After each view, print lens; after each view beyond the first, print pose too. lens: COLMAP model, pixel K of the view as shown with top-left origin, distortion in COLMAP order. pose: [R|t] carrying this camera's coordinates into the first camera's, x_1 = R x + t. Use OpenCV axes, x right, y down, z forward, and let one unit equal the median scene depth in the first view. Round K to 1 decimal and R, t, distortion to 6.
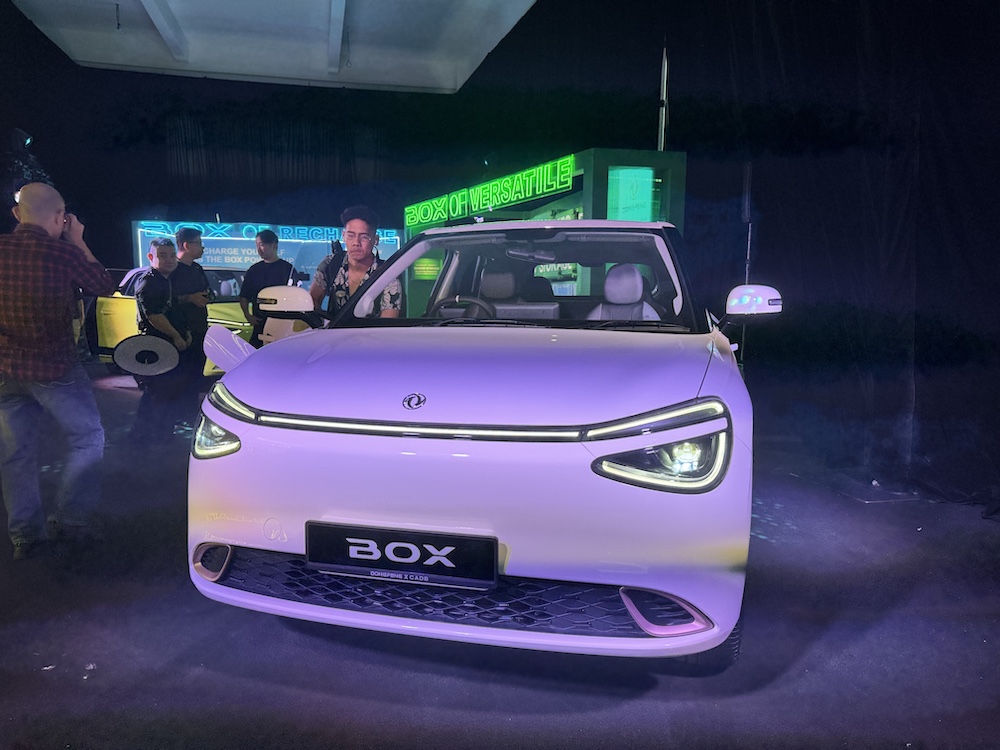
lens RADIAL K [[711.7, 0, 500.0], [0, 711.7, 375.0], [0, 0, 1]] dist [0.053977, -0.072392]
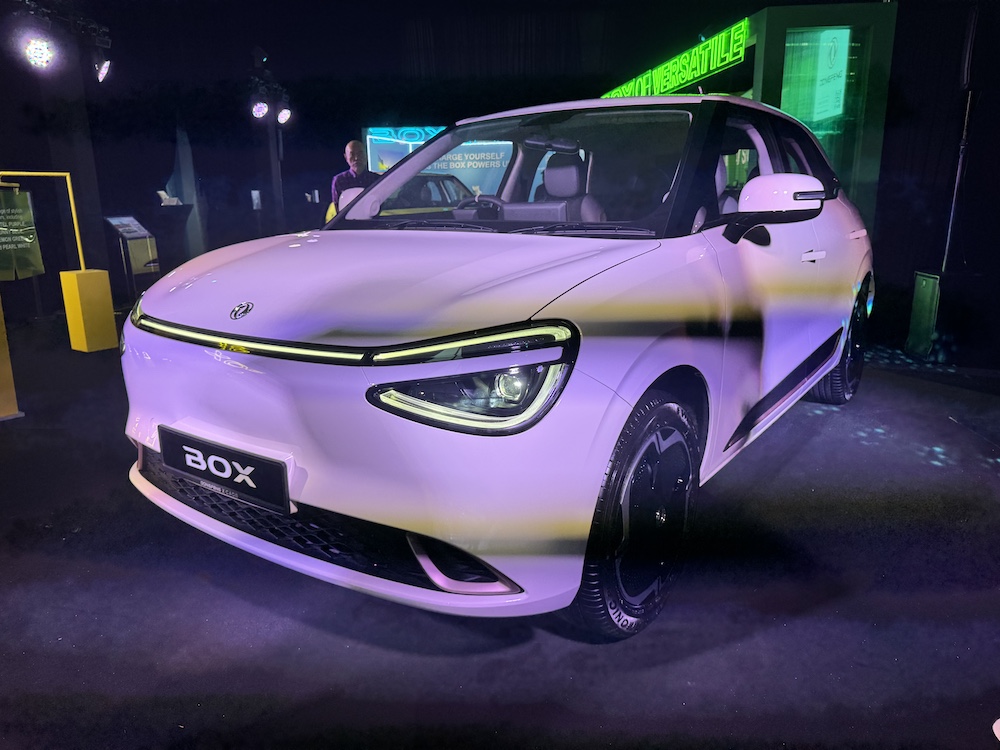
lens RADIAL K [[722.2, 0, 500.0], [0, 722.2, 375.0], [0, 0, 1]] dist [0.067720, -0.183849]
pose [[0.930754, 0.069504, -0.358980, 0.306600], [-0.021855, 0.990587, 0.135127, -0.009182], [0.364993, -0.117925, 0.923512, 0.130808]]
